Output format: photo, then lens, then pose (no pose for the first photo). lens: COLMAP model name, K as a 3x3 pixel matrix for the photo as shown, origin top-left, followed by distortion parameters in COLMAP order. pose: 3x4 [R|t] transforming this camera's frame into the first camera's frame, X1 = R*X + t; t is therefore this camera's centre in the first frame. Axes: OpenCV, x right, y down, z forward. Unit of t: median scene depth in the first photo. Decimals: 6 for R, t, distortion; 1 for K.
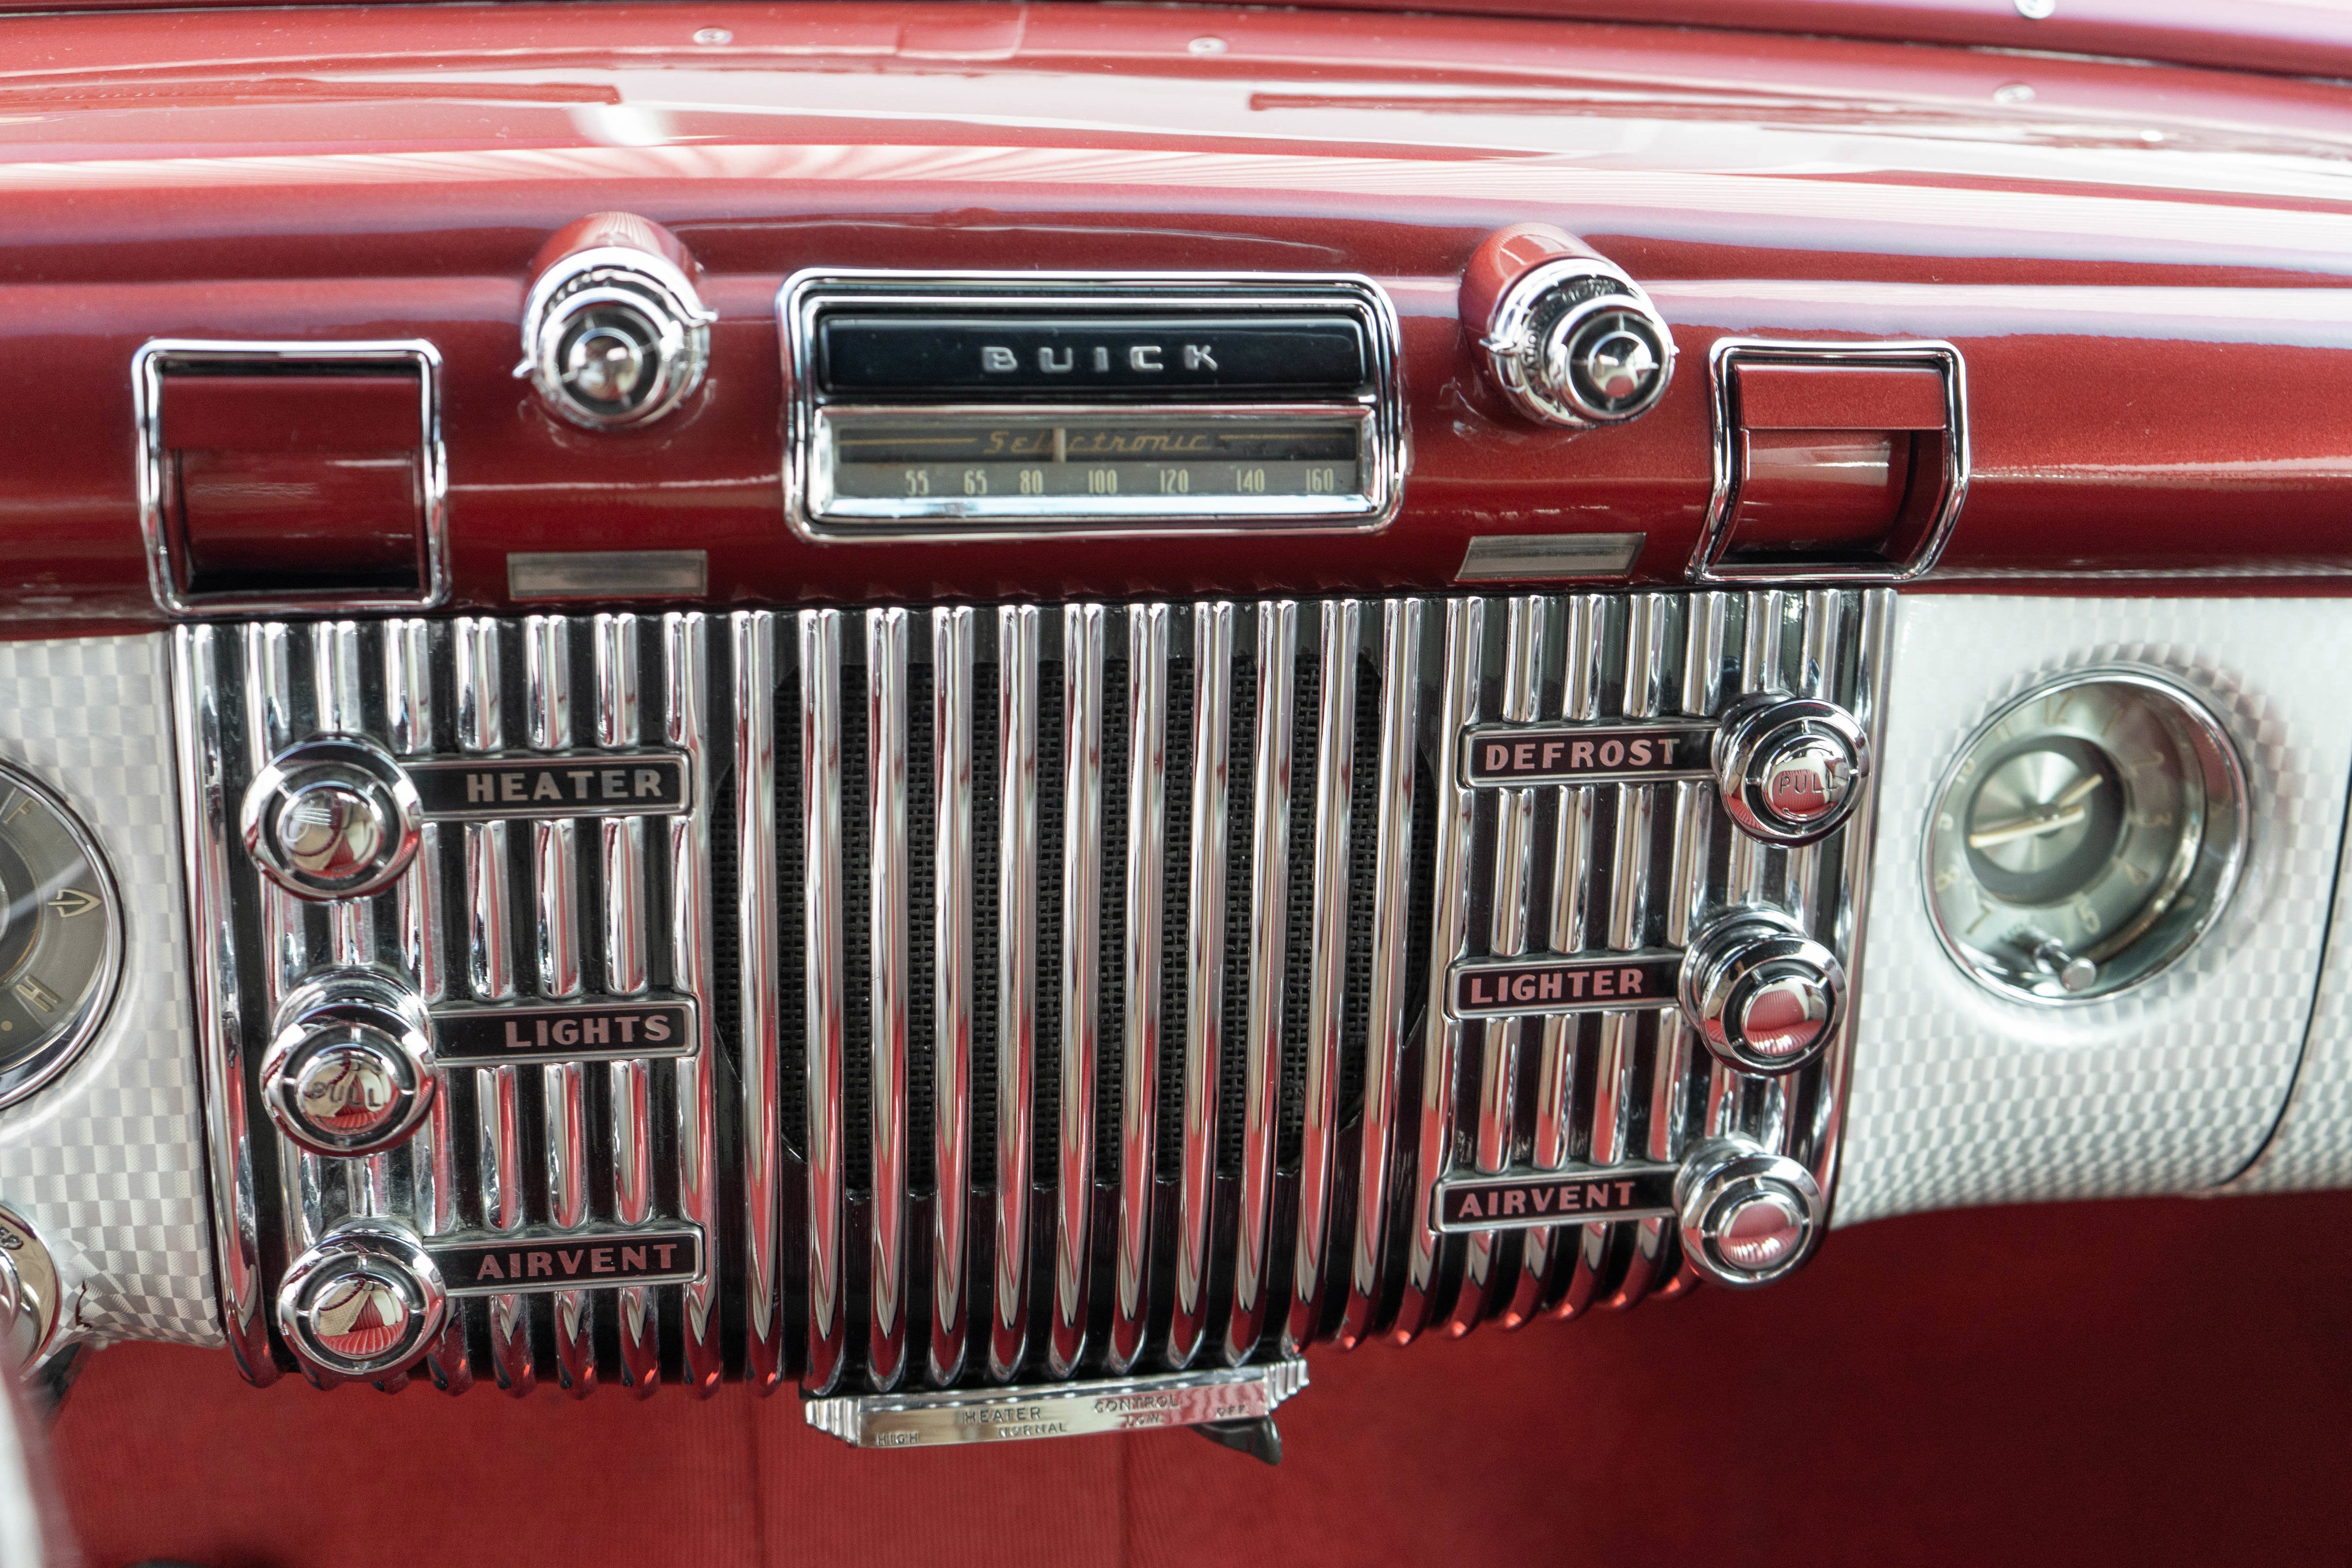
lens RADIAL K [[2975.3, 0, 1176.0], [0, 2975.3, 784.0], [0, 0, 1]] dist [0.012857, 0.016409]
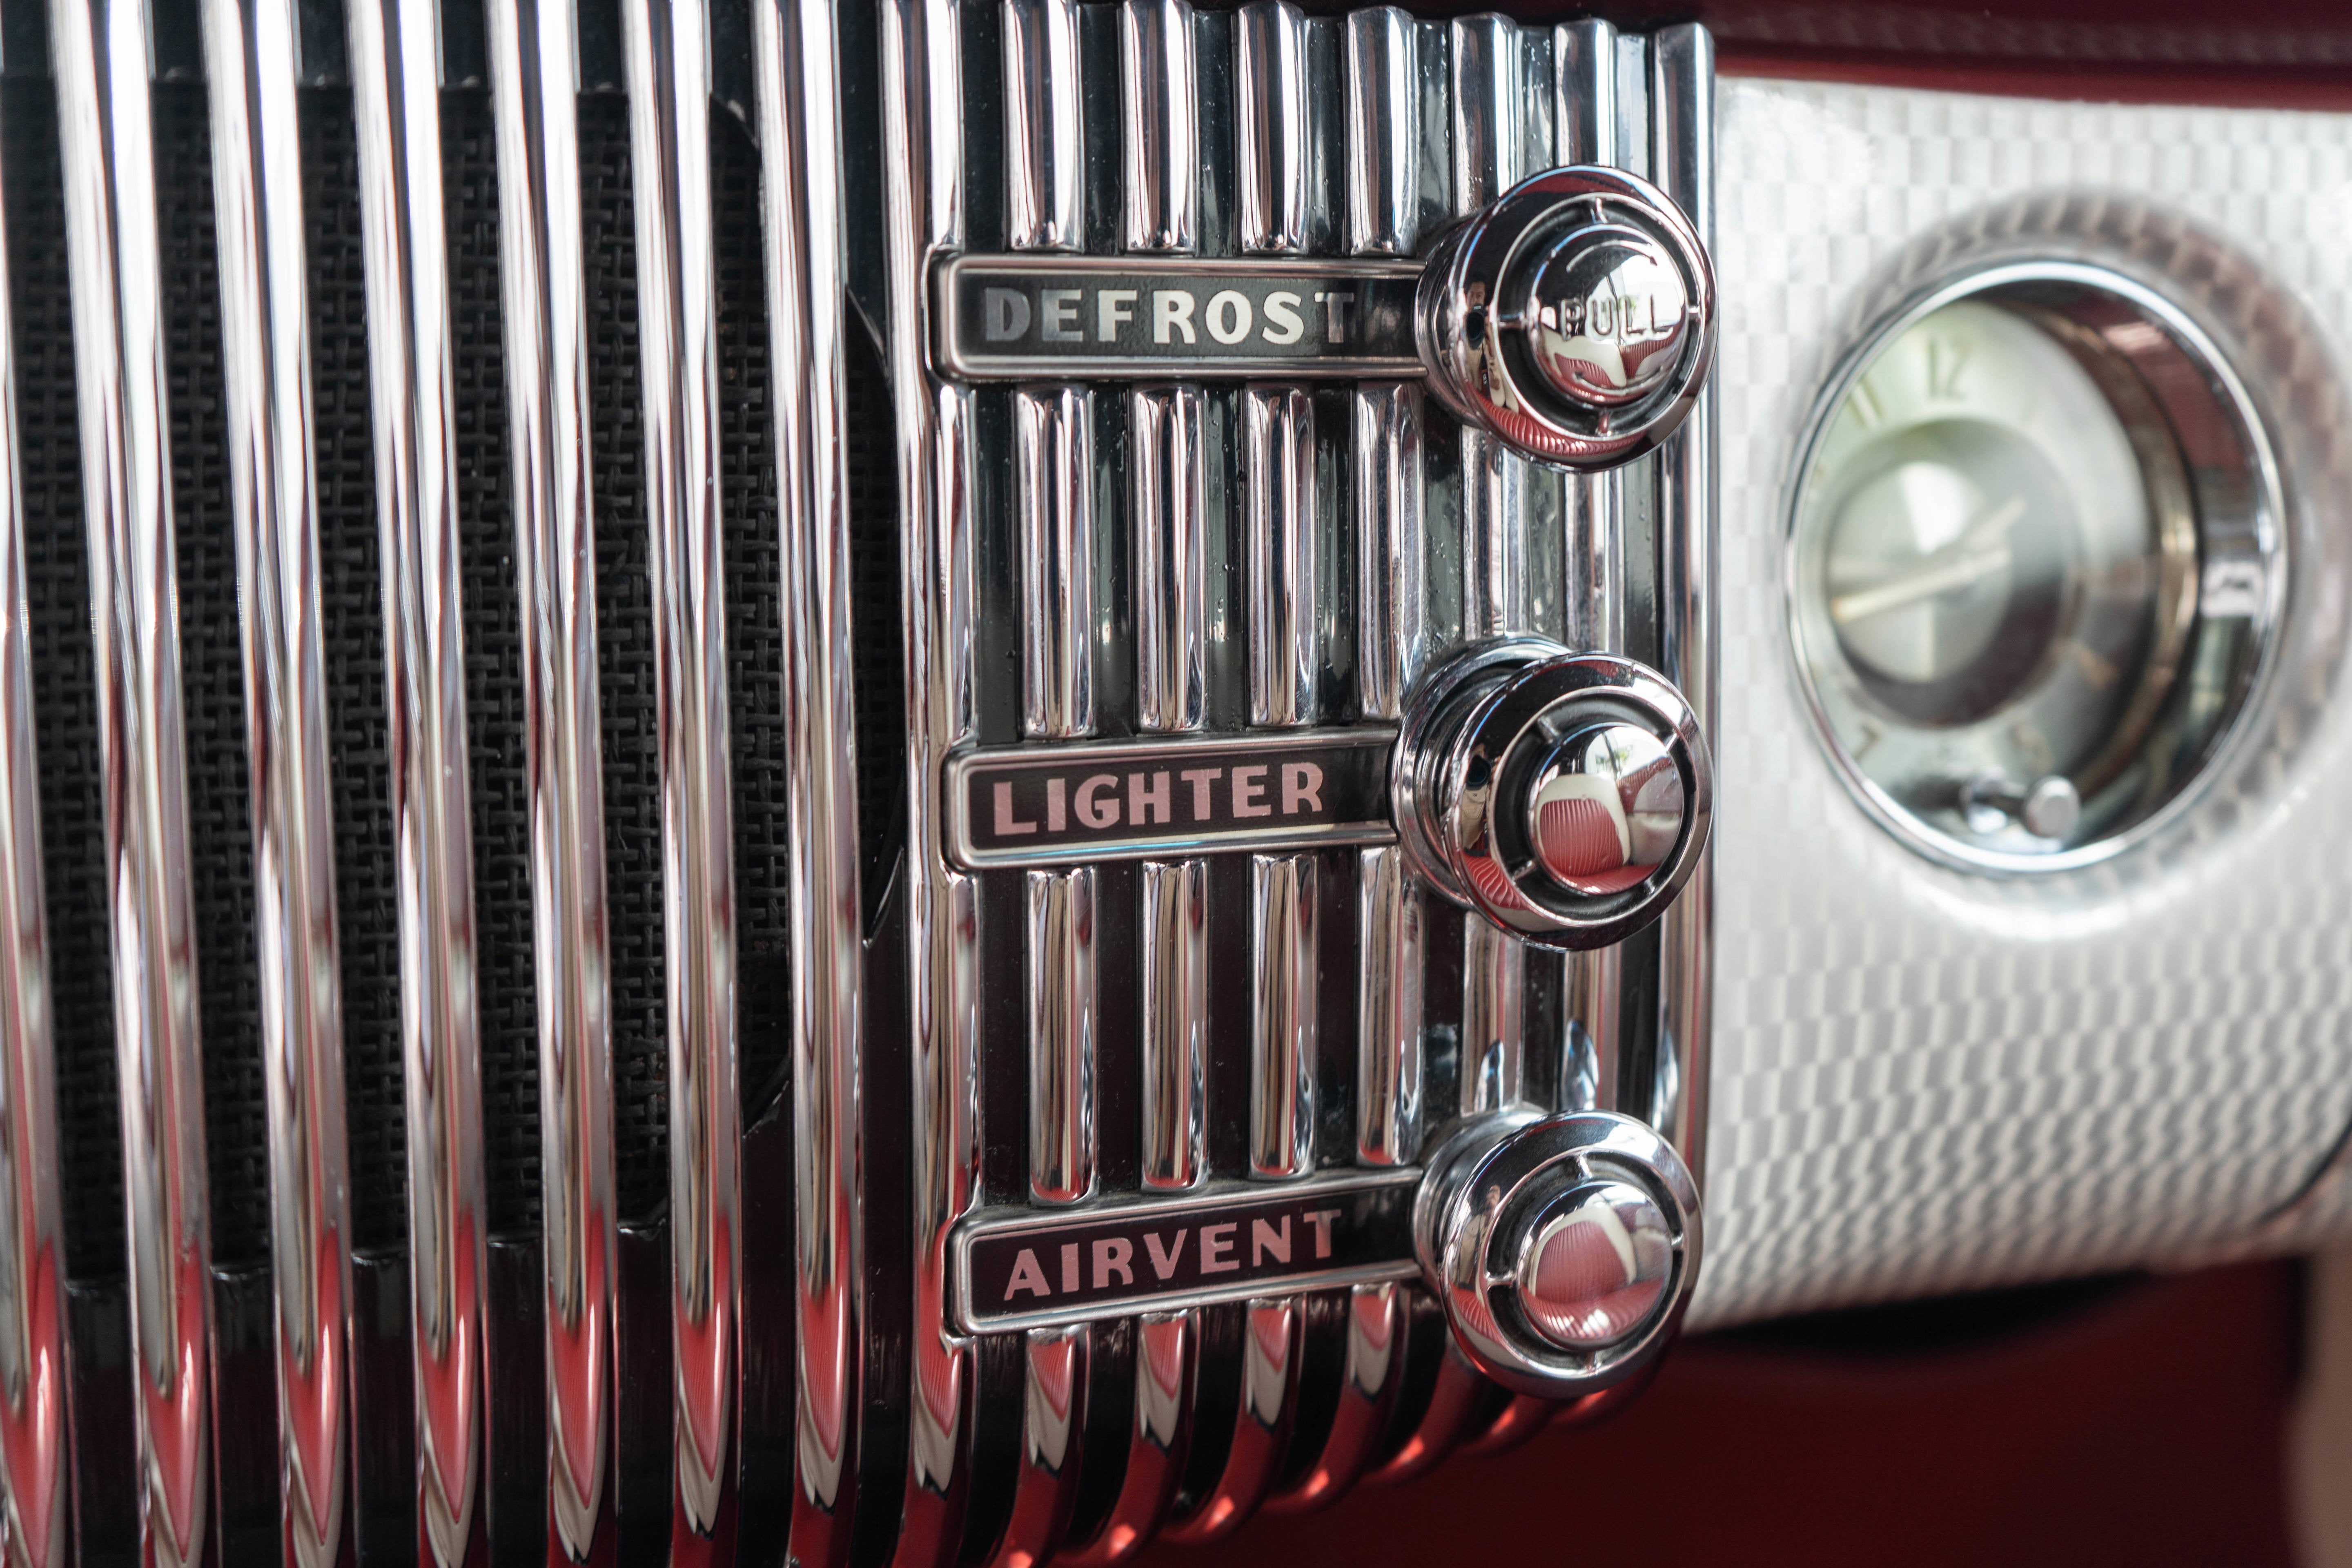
lens RADIAL K [[2975.3, 0, 1176.0], [0, 2975.3, 784.0], [0, 0, 1]] dist [0.012857, 0.016409]
pose [[0.982085, -0.058679, 0.179069, 0.040451], [0.090372, 0.980532, -0.174325, 0.153526], [-0.165353, 0.187384, 0.968269, 0.511782]]
